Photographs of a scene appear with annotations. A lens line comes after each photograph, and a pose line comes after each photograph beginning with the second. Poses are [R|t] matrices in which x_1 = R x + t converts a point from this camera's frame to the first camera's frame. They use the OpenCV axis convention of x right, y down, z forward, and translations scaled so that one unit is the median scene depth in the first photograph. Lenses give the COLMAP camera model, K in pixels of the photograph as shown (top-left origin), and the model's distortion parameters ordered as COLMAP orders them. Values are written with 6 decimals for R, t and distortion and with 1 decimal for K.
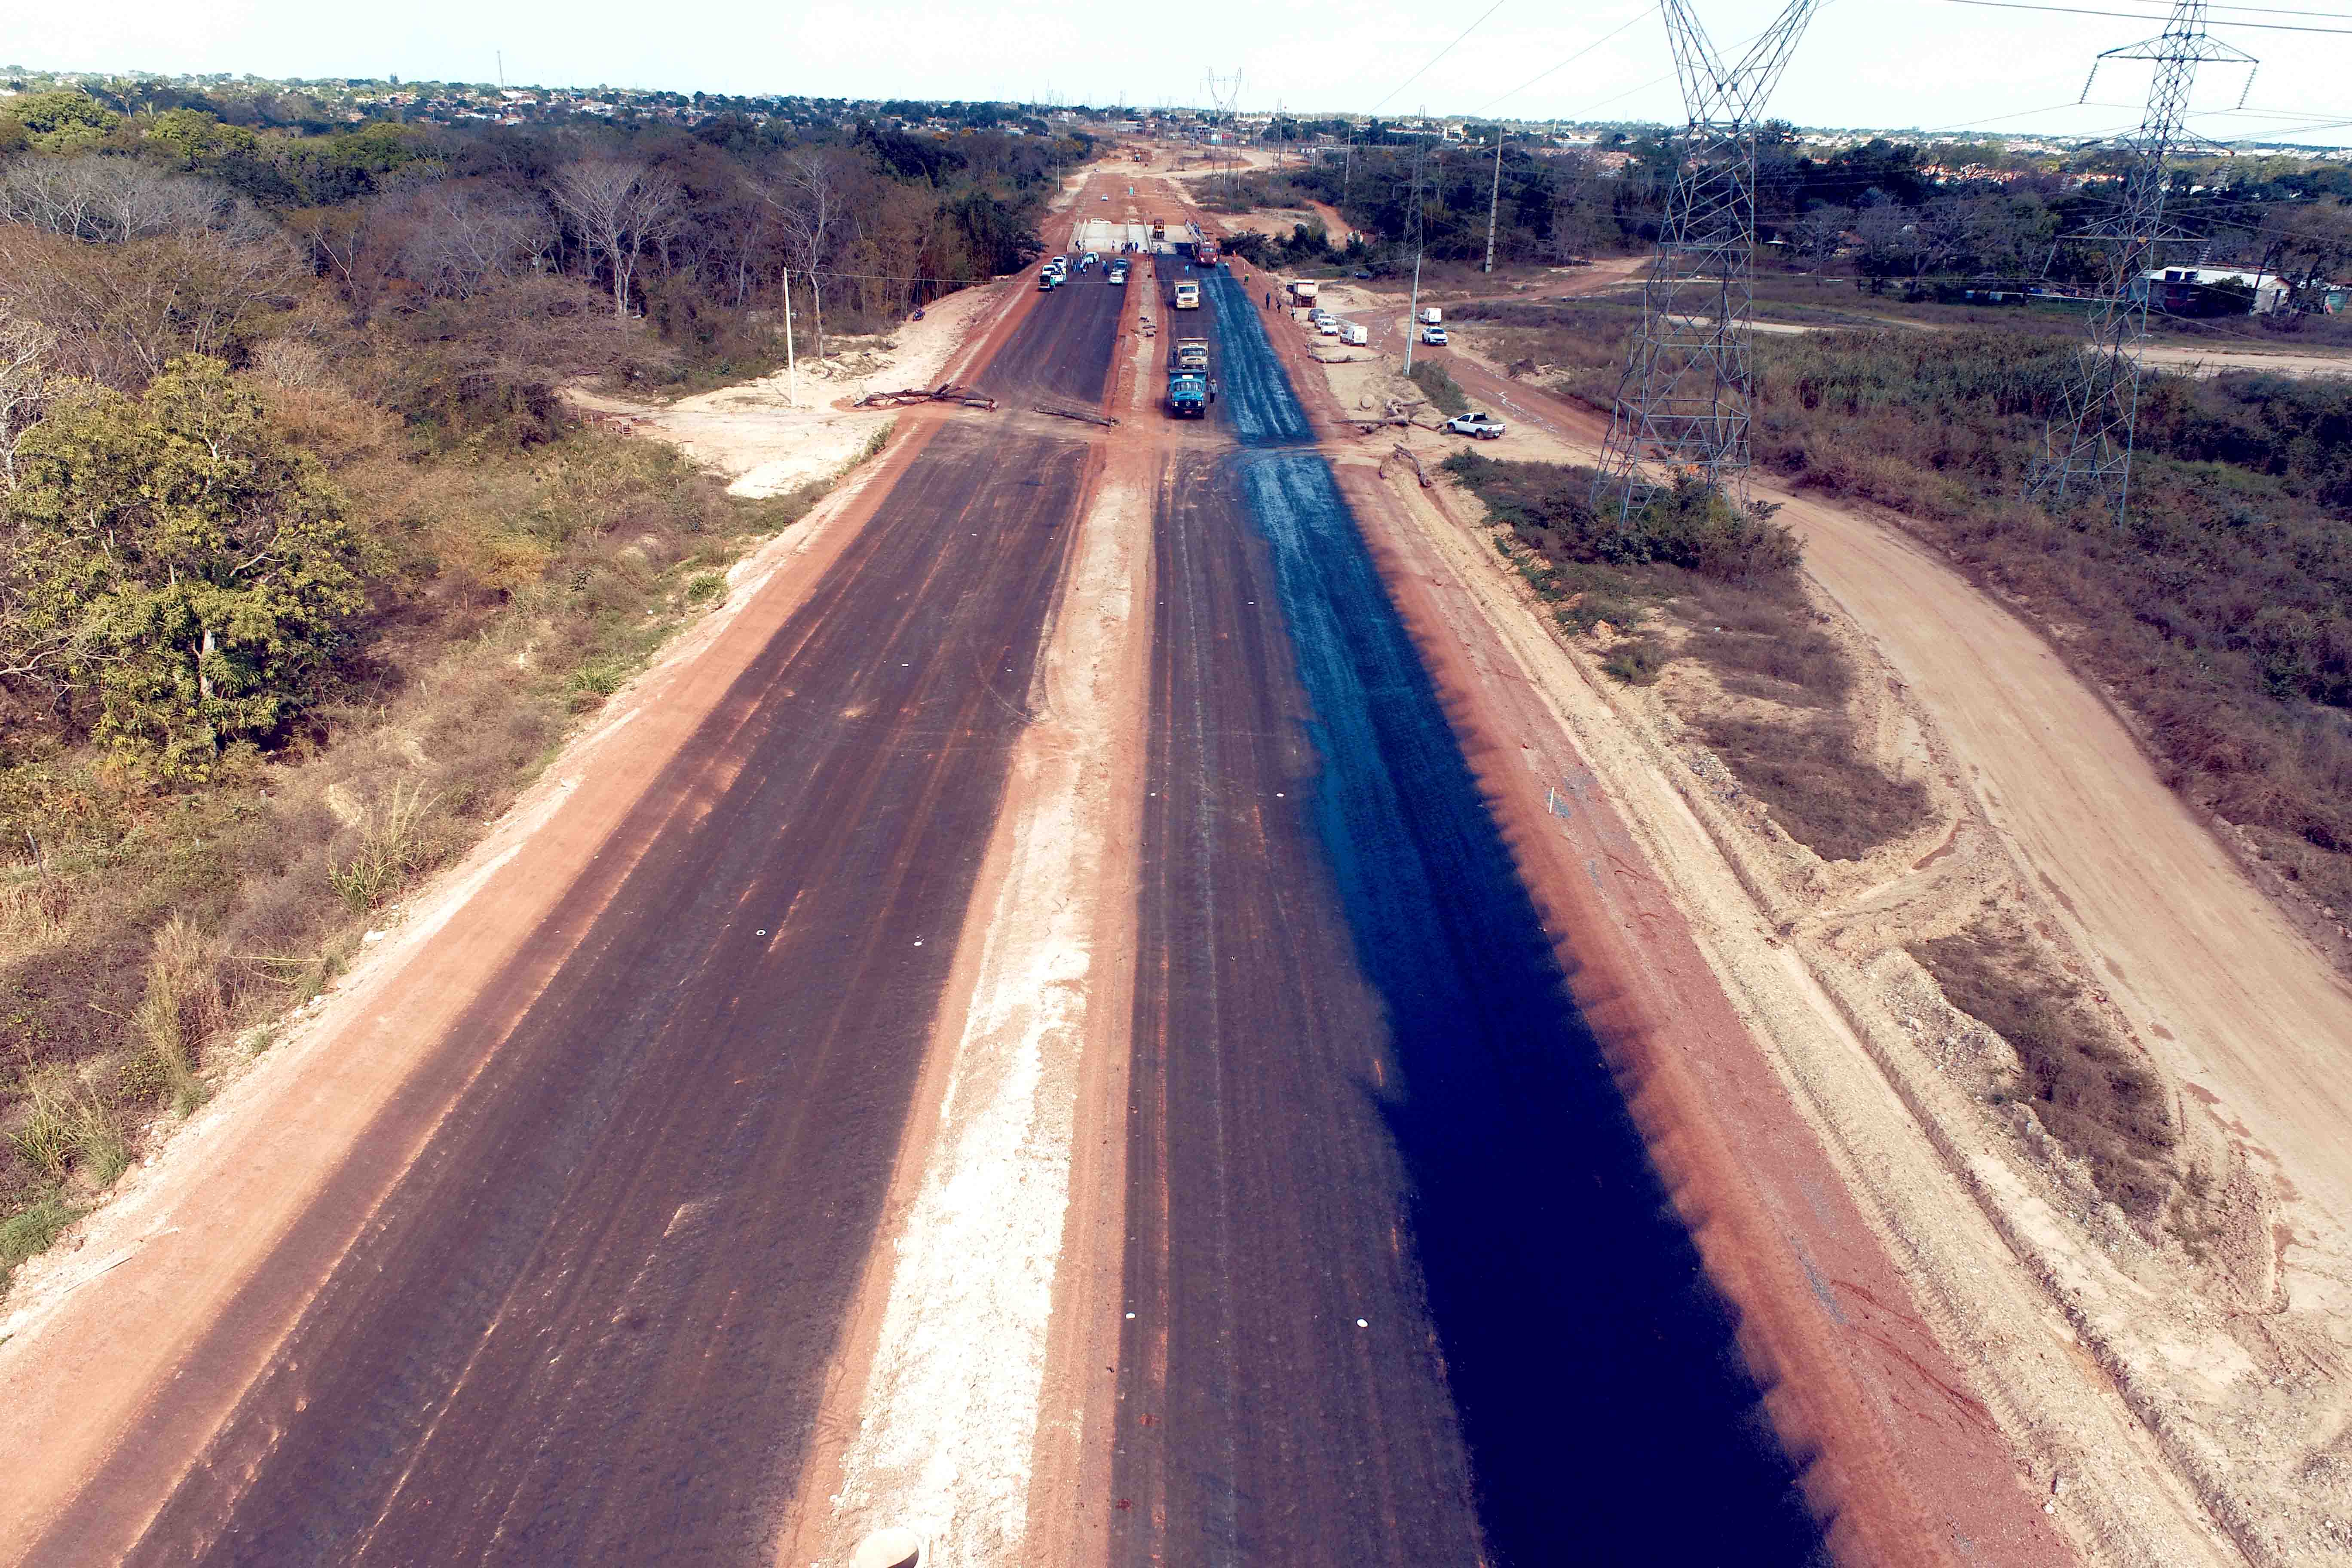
lens RADIAL K [[1608.4, 0, 1177.2], [0, 1608.4, 777.8], [0, 0, 1]] dist [-0.005122, -0.001345]
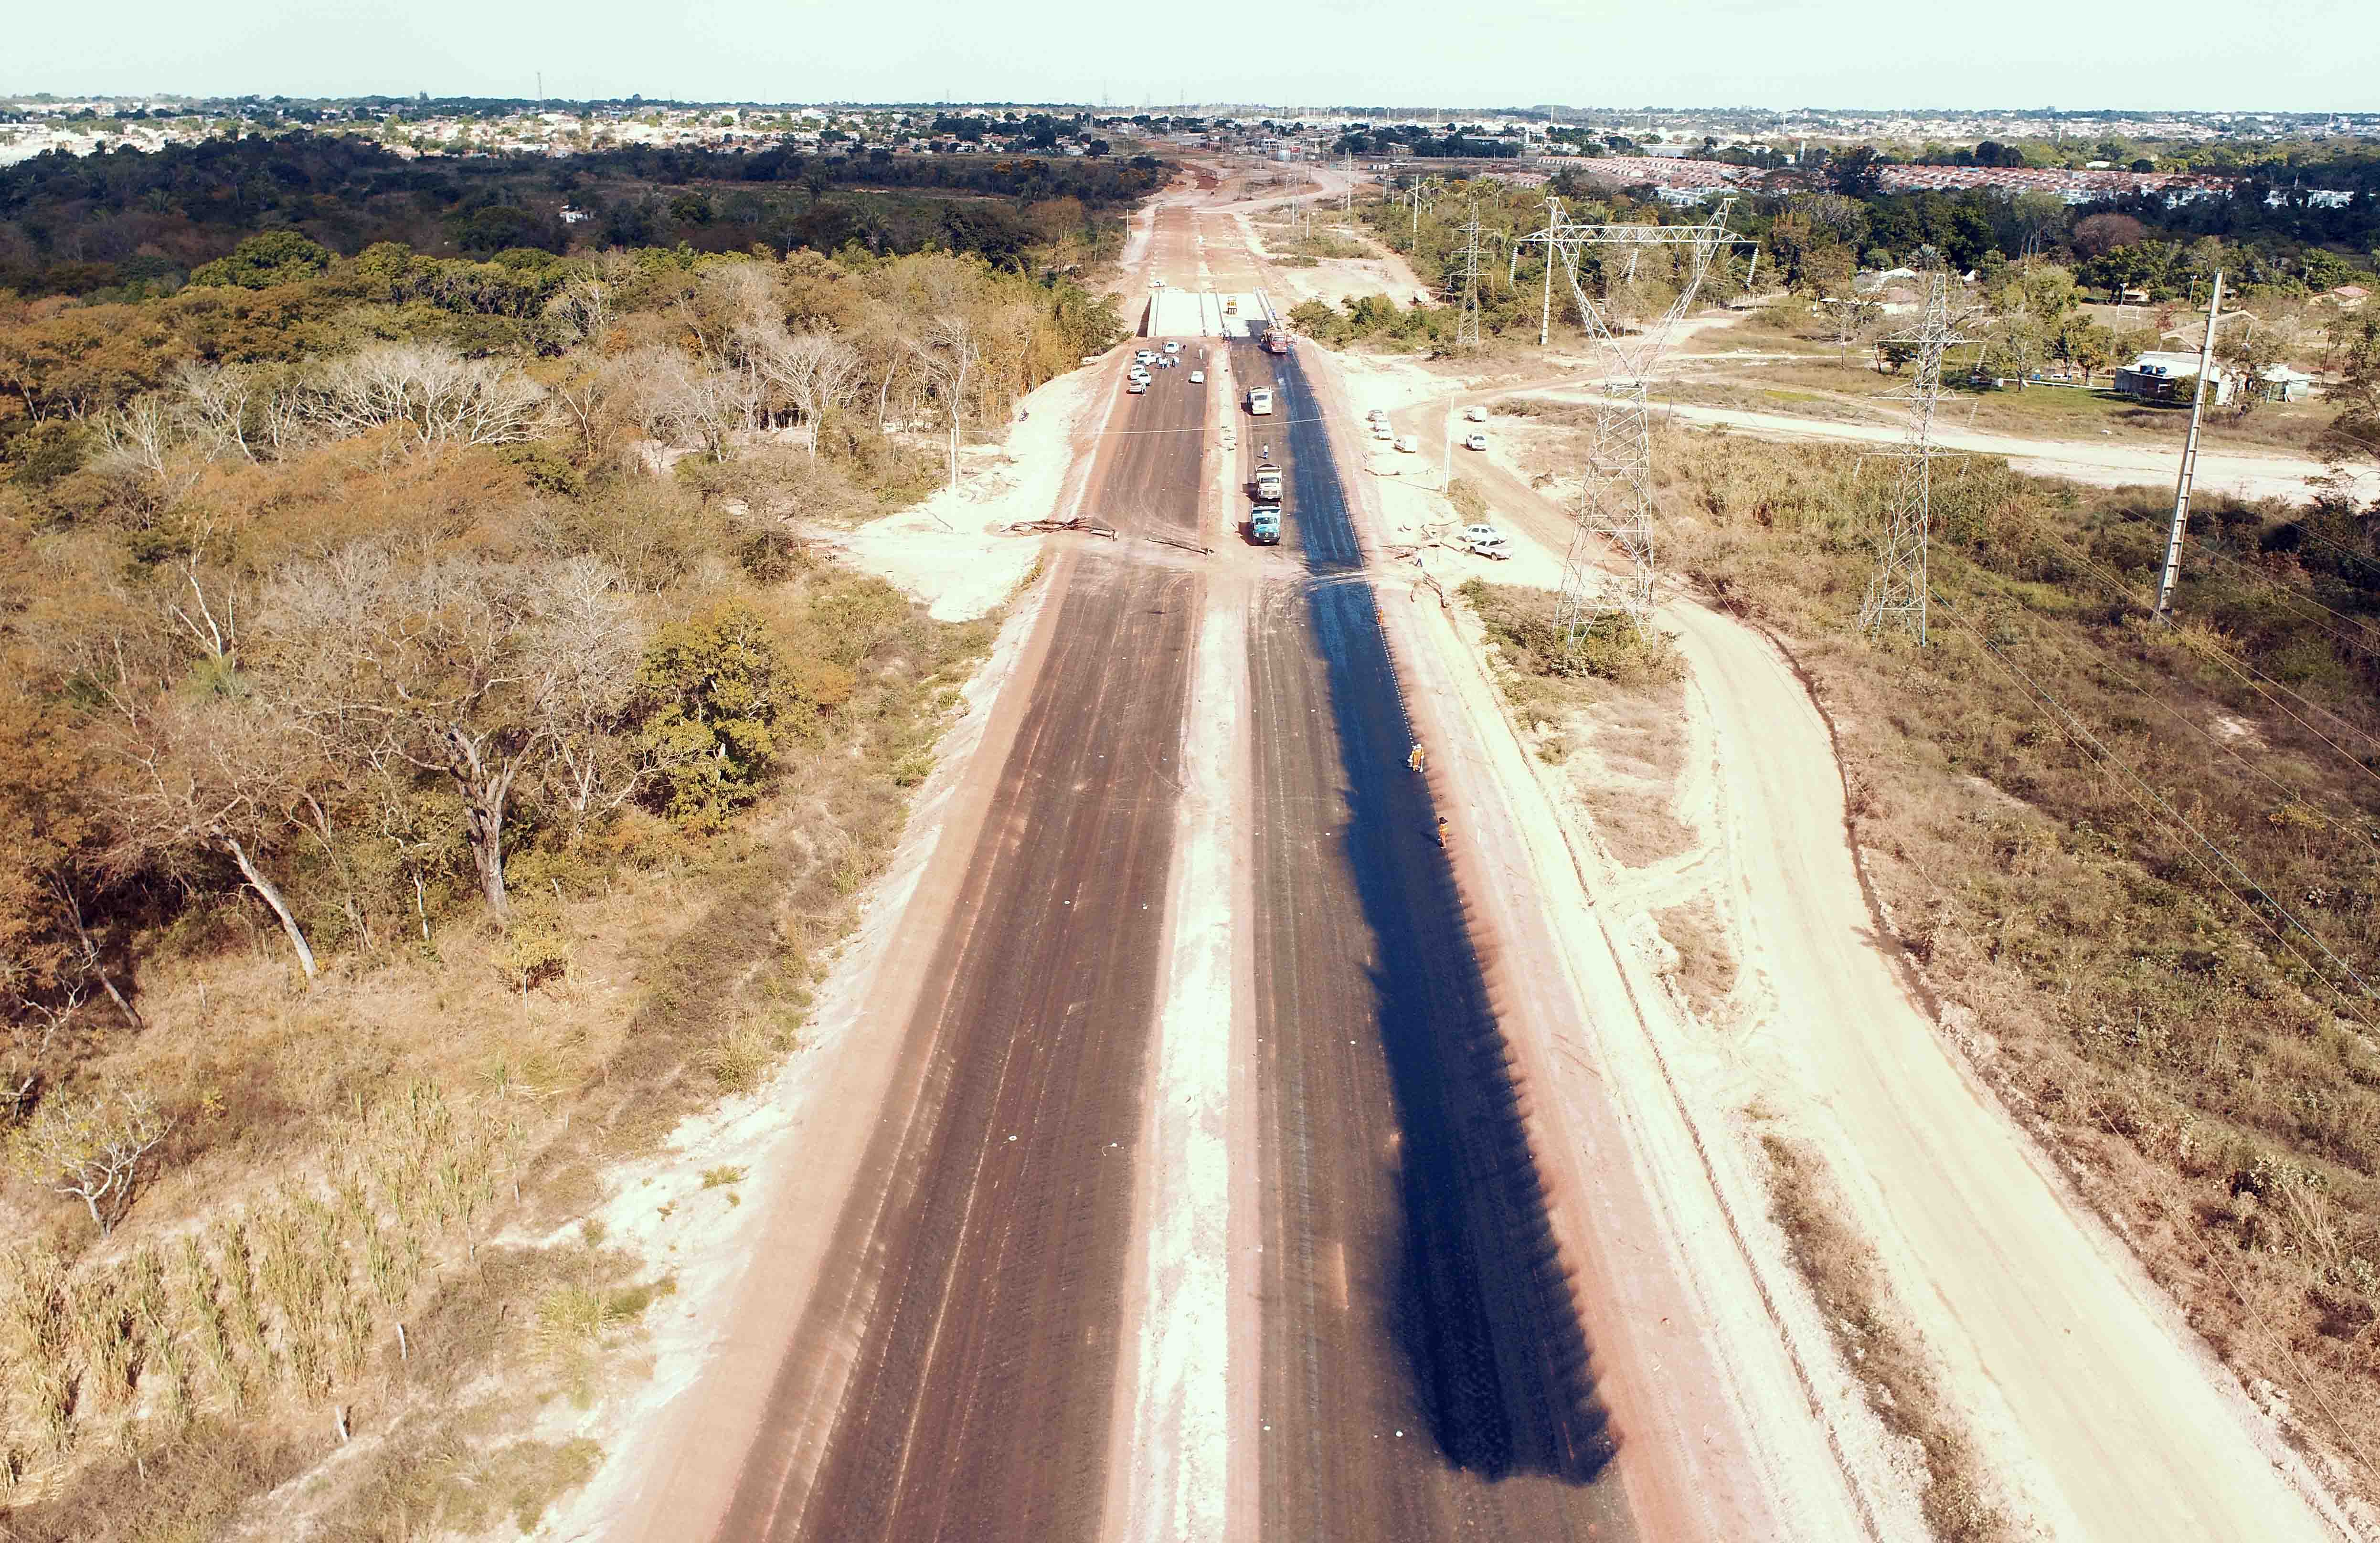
lens RADIAL K [[1740.7, 0, 1188.2], [0, 1740.7, 779.9], [0, 0, 1]] dist [0.005341, 0.000707]
pose [[0.999455, -0.004830, -0.032664, -0.017293], [0.004018, 0.999682, -0.024891, -0.001227], [0.032773, 0.024747, 0.999156, -0.586408]]
